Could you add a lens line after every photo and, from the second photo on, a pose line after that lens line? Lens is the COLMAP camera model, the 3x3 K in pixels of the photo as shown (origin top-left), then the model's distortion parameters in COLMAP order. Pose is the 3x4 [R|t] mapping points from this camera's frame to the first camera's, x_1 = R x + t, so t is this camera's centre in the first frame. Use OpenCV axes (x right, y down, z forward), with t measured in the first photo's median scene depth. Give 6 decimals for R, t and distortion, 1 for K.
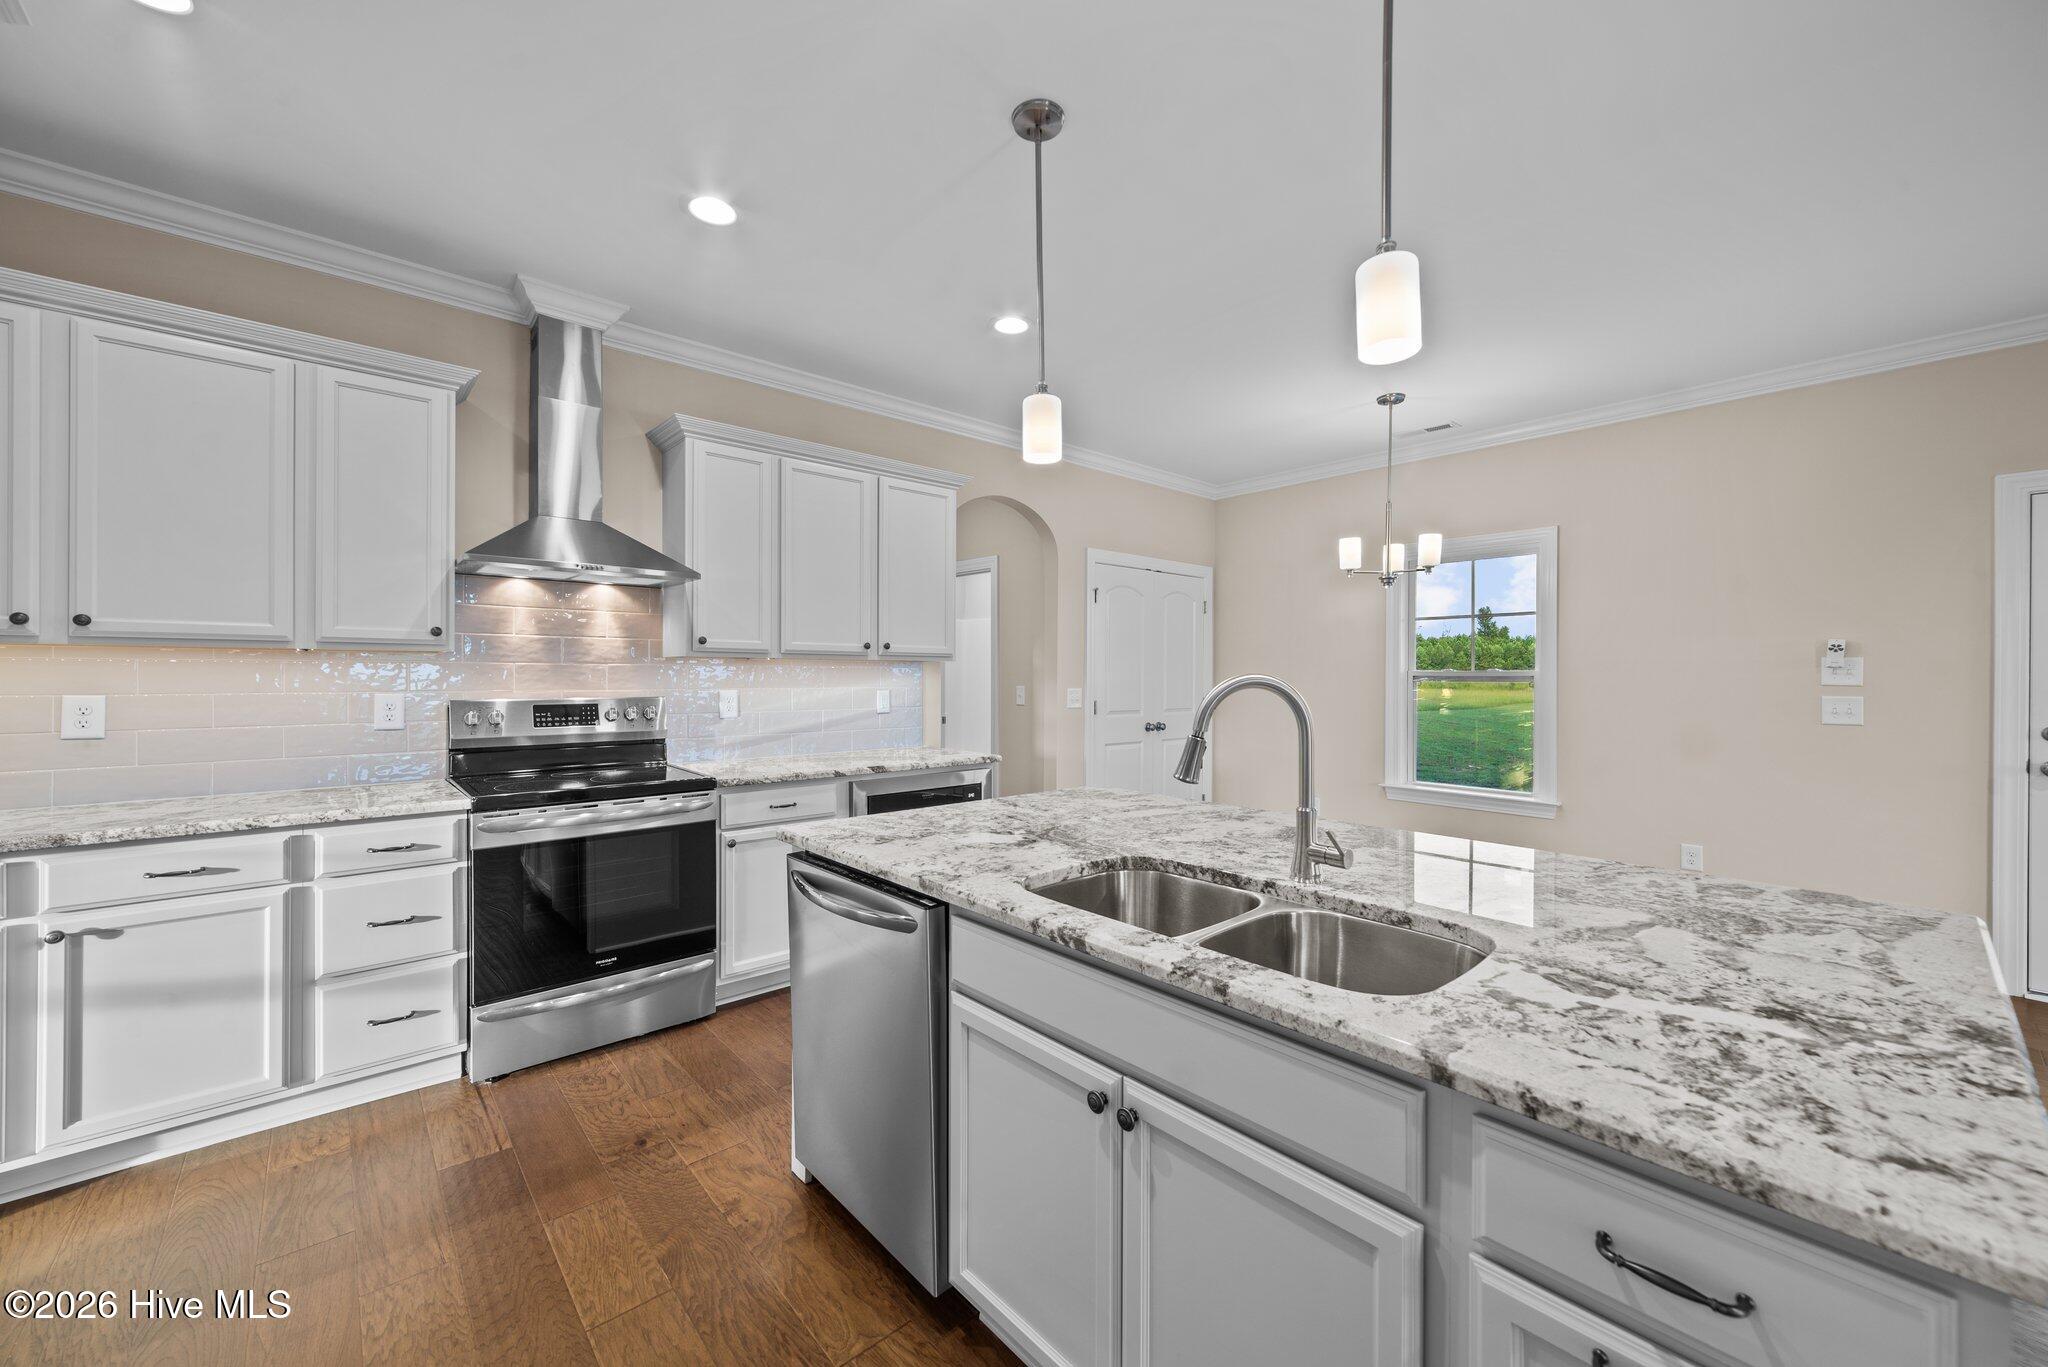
lens RADIAL K [[788.5, 0, 1023.0], [0, 788.5, 679.3], [0, 0, 1]] dist [0.001730, -0.000068]
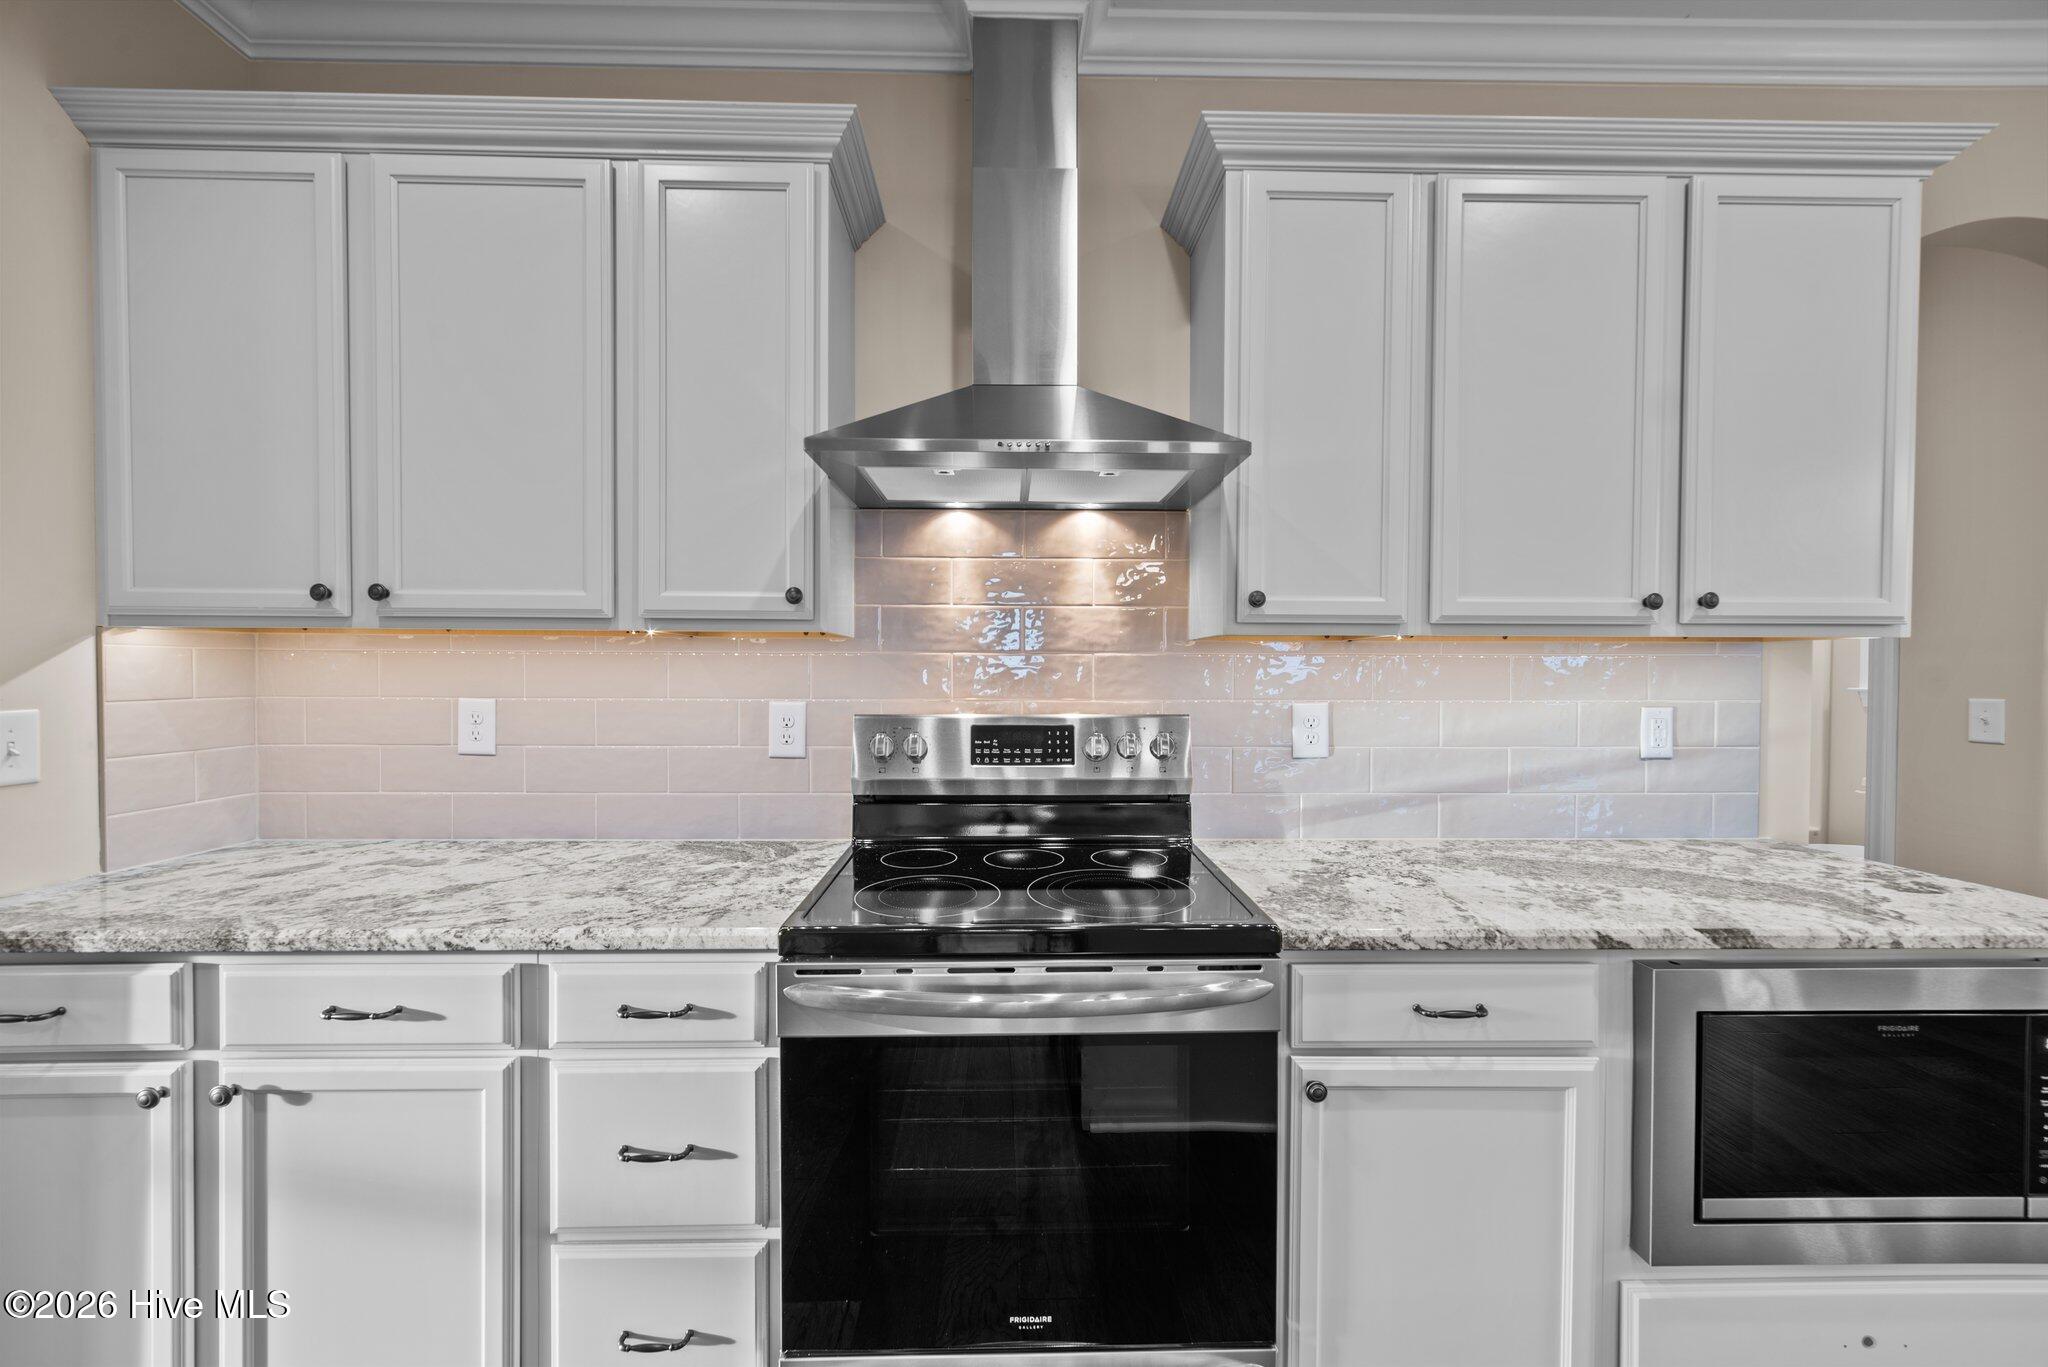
lens RADIAL K [[775.2, 0, 1024.0], [0, 775.2, 683.5], [0, 0, 1]] dist [0.001060, -0.000041]
pose [[0.758077, 0.008982, -0.652103, -0.231590], [-0.004526, 0.999954, 0.008511, -0.002678], [0.652149, -0.003501, 0.758082, 0.617751]]
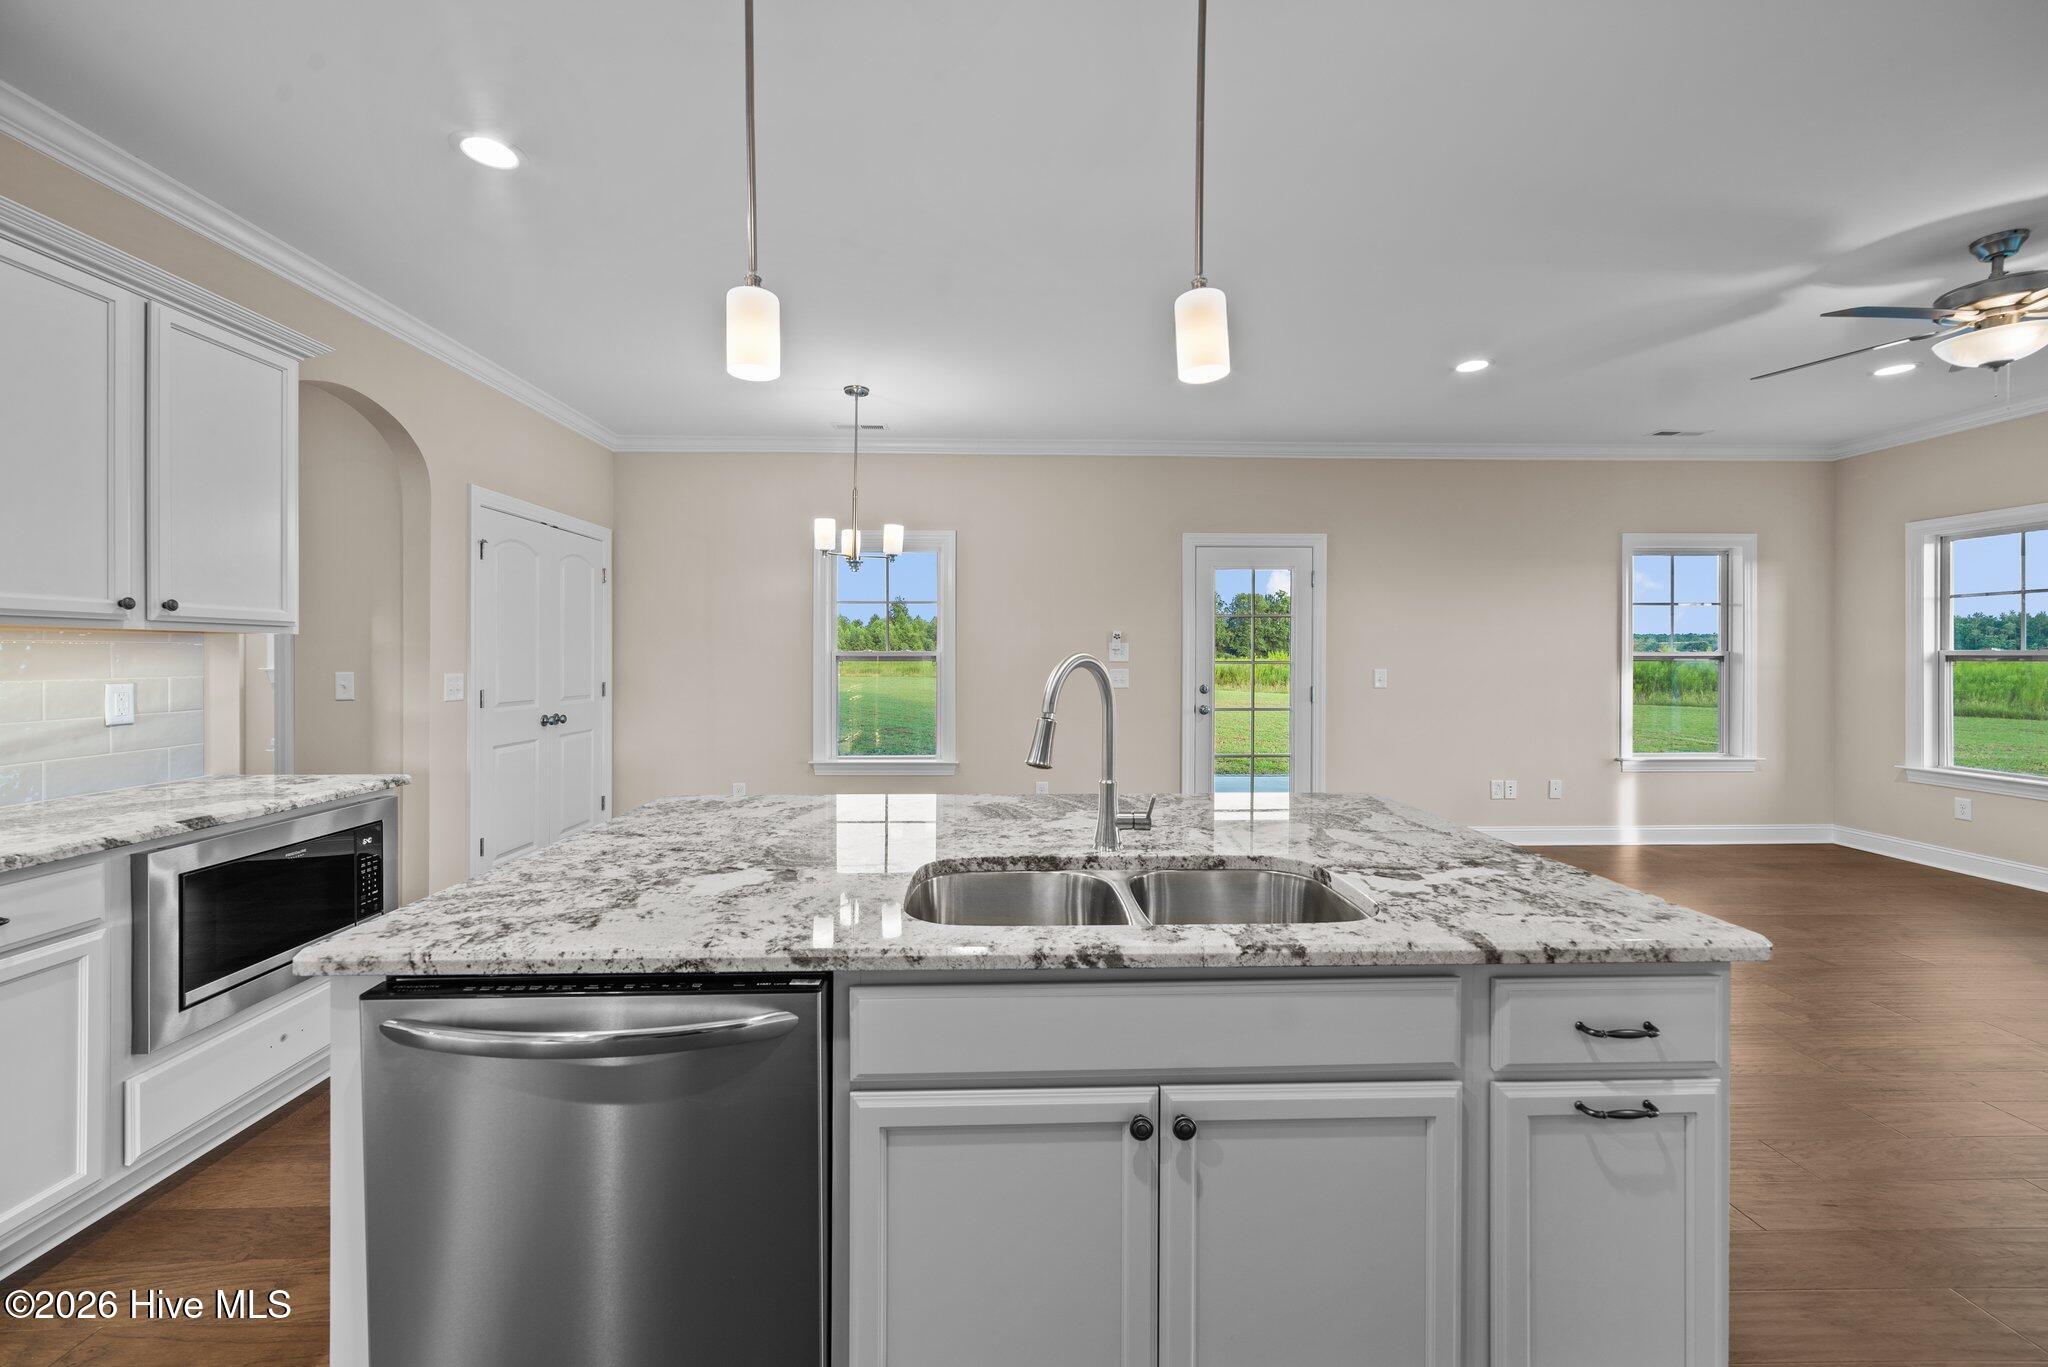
lens RADIAL K [[796.9, 0, 1025.9], [0, 796.9, 660.4], [0, 0, 1]] dist [-0.000990, -0.000005]
pose [[0.641109, -0.006484, 0.767423, -0.281813], [0.006180, 0.999976, 0.003286, -0.000937], [-0.767425, 0.002636, 0.641133, 0.211766]]
